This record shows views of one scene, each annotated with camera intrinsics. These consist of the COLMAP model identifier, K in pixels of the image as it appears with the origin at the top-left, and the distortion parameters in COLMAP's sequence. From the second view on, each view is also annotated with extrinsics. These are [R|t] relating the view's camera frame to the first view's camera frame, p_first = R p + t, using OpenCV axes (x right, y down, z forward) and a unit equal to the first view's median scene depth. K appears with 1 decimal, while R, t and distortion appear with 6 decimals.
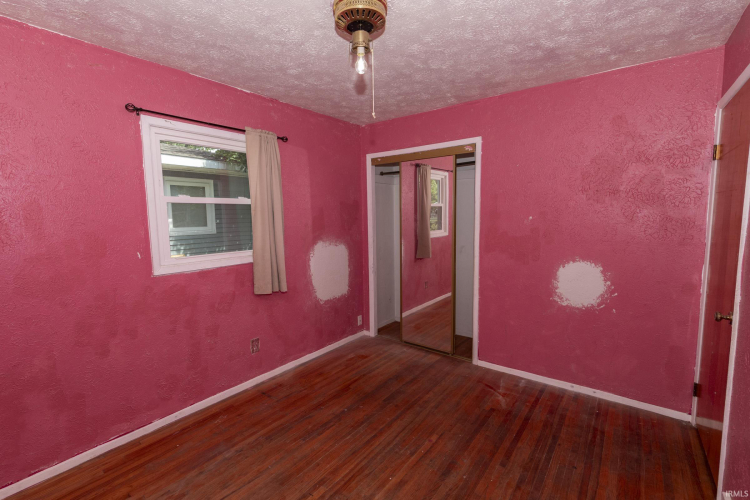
lens RADIAL K [[332.2, 0, 369.9], [0, 332.2, 247.3], [0, 0, 1]] dist [-0.002176, 0.001963]
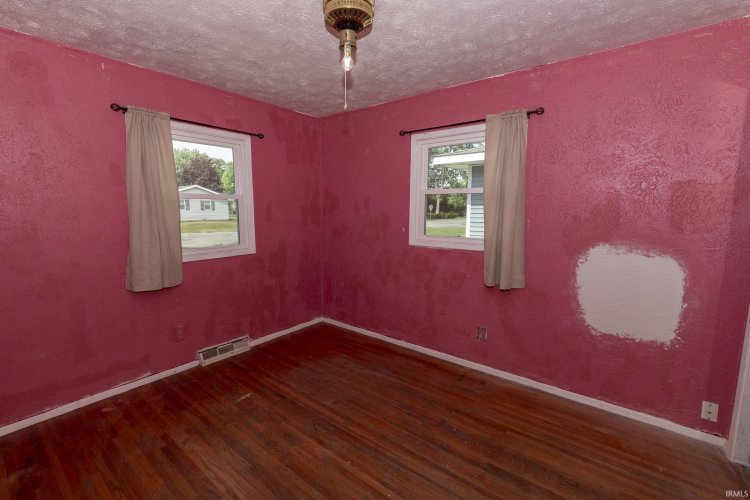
lens RADIAL K [[332.2, 0, 369.8], [0, 332.2, 250.3], [0, 0, 1]] dist [-0.002176, 0.001963]
pose [[0.005636, 0.143862, -0.989582, 0.671142], [-0.104038, 0.984311, 0.142503, -0.067754], [0.994557, 0.102151, 0.020515, 0.667682]]
